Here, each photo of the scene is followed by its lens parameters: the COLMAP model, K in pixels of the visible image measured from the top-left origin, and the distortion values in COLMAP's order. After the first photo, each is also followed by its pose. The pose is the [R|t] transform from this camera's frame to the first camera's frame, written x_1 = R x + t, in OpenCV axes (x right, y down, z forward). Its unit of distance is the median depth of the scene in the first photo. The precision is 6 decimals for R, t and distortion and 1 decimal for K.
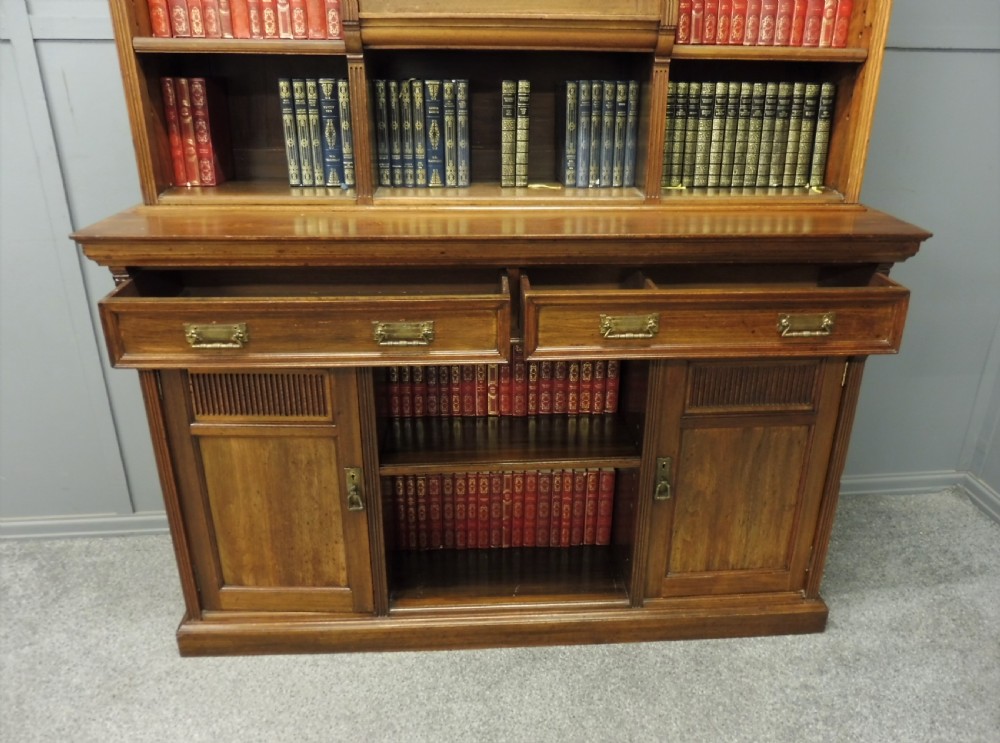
lens RADIAL K [[720.1, 0, 518.8], [0, 720.1, 357.3], [0, 0, 1]] dist [-0.049187, 0.009008]
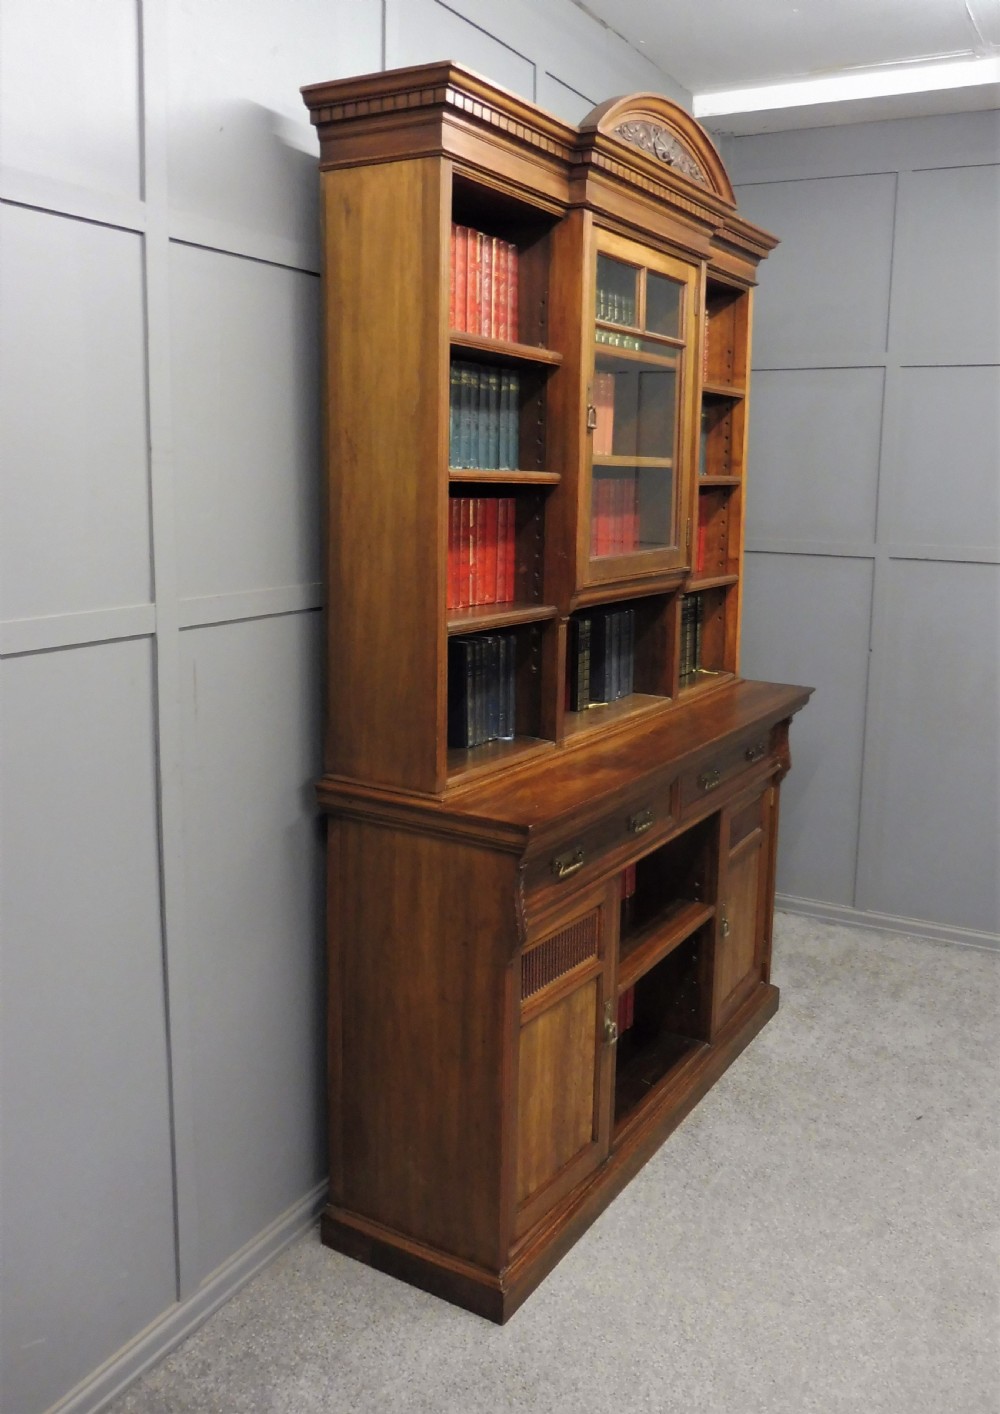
lens RADIAL K [[1132.1, 0, 574.8], [0, 1132.1, 630.7], [0, 0, 1]] dist [-0.039497, -0.001388]
pose [[0.547630, -0.112771, 0.829086, -1.477040], [0.295182, 0.953205, -0.065321, -0.245774], [-0.782923, 0.280503, 0.555292, -0.004224]]
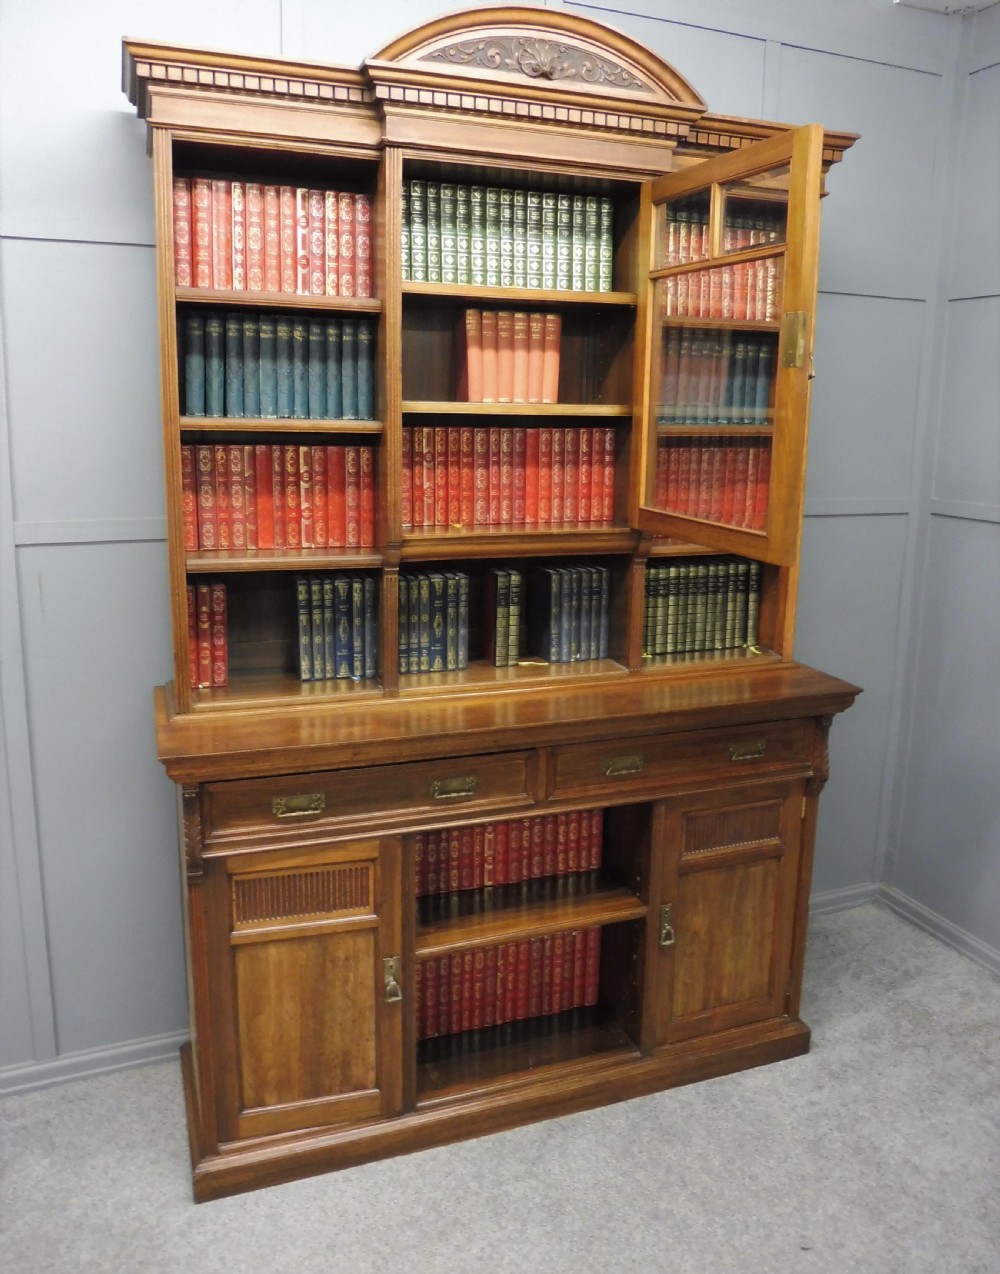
lens RADIAL K [[988.2, 0, 507.5], [0, 988.2, 583.8], [0, 0, 1]] dist [-0.052725, 0.005159]
pose [[0.956870, -0.043290, 0.287271, -0.433932], [0.099509, 0.977858, -0.184095, -0.085085], [-0.272941, 0.204741, 0.939992, -0.434180]]
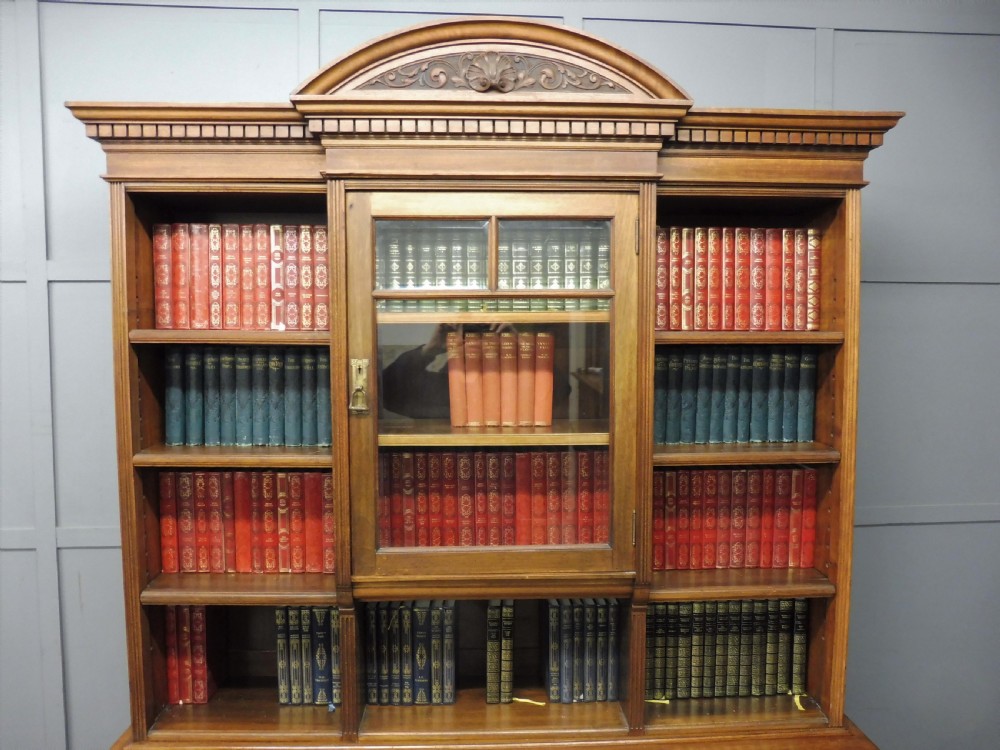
lens RADIAL K [[720.1, 0, 503.9], [0, 720.1, 385.1], [0, 0, 1]] dist [-0.049187, 0.009008]
pose [[0.999814, -0.006535, -0.018146, 0.021507], [0.000470, 0.948825, -0.315802, -0.348963], [0.019281, 0.315735, 0.948651, -0.096096]]
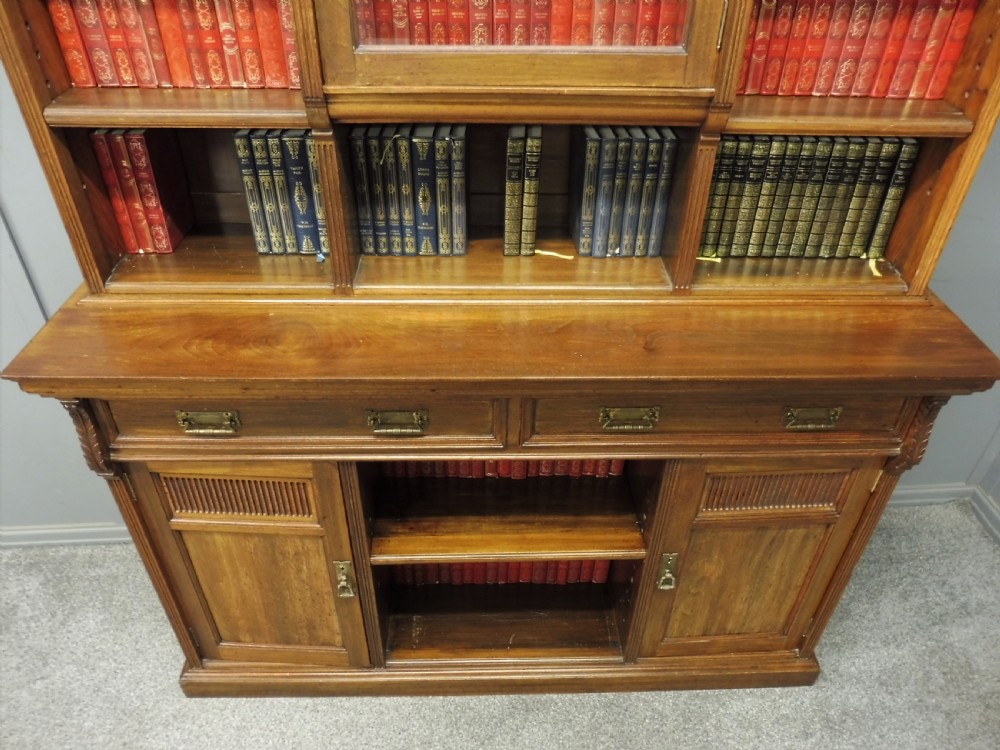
lens RADIAL K [[720.1, 0, 503.2], [0, 720.1, 383.1], [0, 0, 1]] dist [-0.049187, 0.009008]
pose [[0.999437, 0.026213, -0.020938, -0.003435], [-0.019829, 0.964979, 0.261576, -0.317431], [0.027062, -0.261014, 0.964956, 0.137674]]
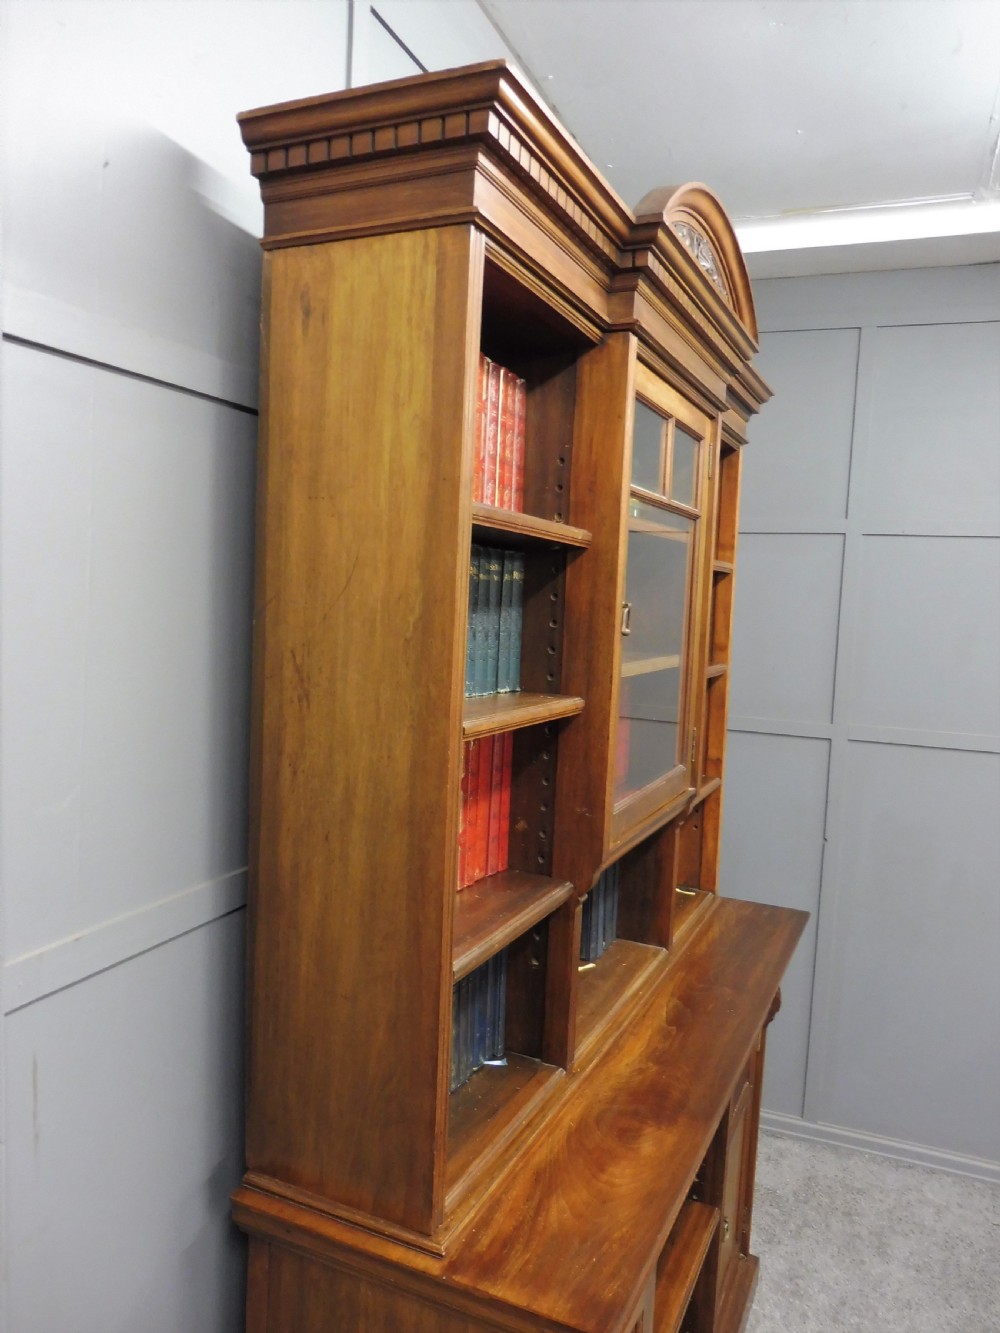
lens RADIAL K [[959.9, 0, 482.0], [0, 959.9, 666.1], [0, 0, 1]] dist [-0.049187, 0.009008]
pose [[0.490322, -0.054519, 0.869834, -1.045770], [0.290986, 0.951012, -0.104421, -0.513977], [-0.821530, 0.304309, 0.482167, 0.424389]]
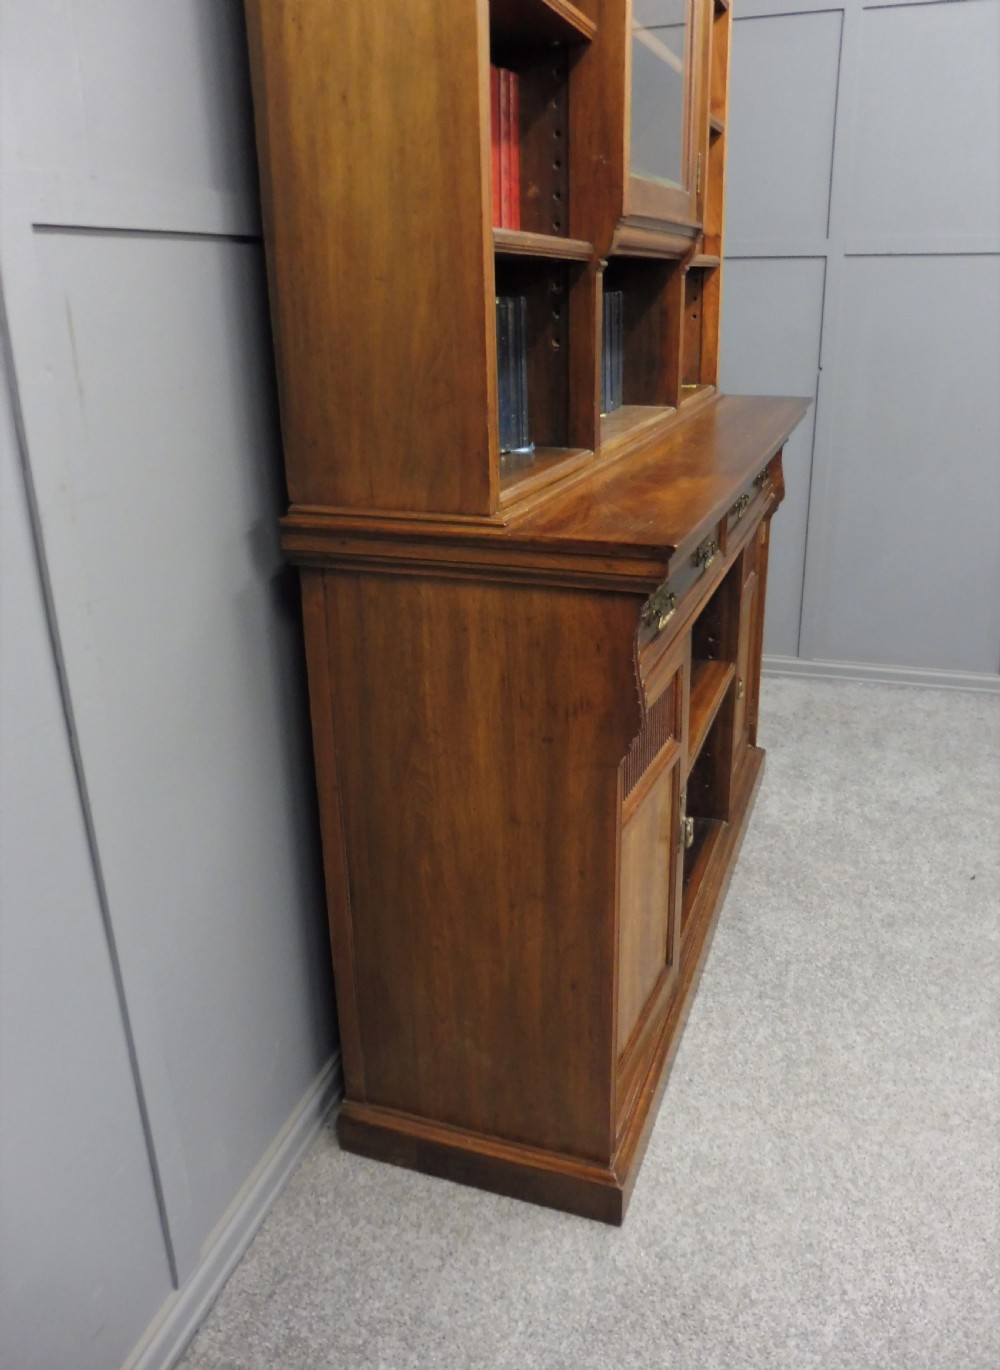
lens RADIAL K [[1034.8, 0, 522.6], [0, 1034.8, 652.6], [0, 0, 1]] dist [-0.037523, -0.012089]
pose [[0.397658, -0.323144, 0.858746, -1.165015], [0.359756, 0.915899, 0.178059, -0.231863], [-0.844064, 0.238132, 0.480468, 0.553555]]
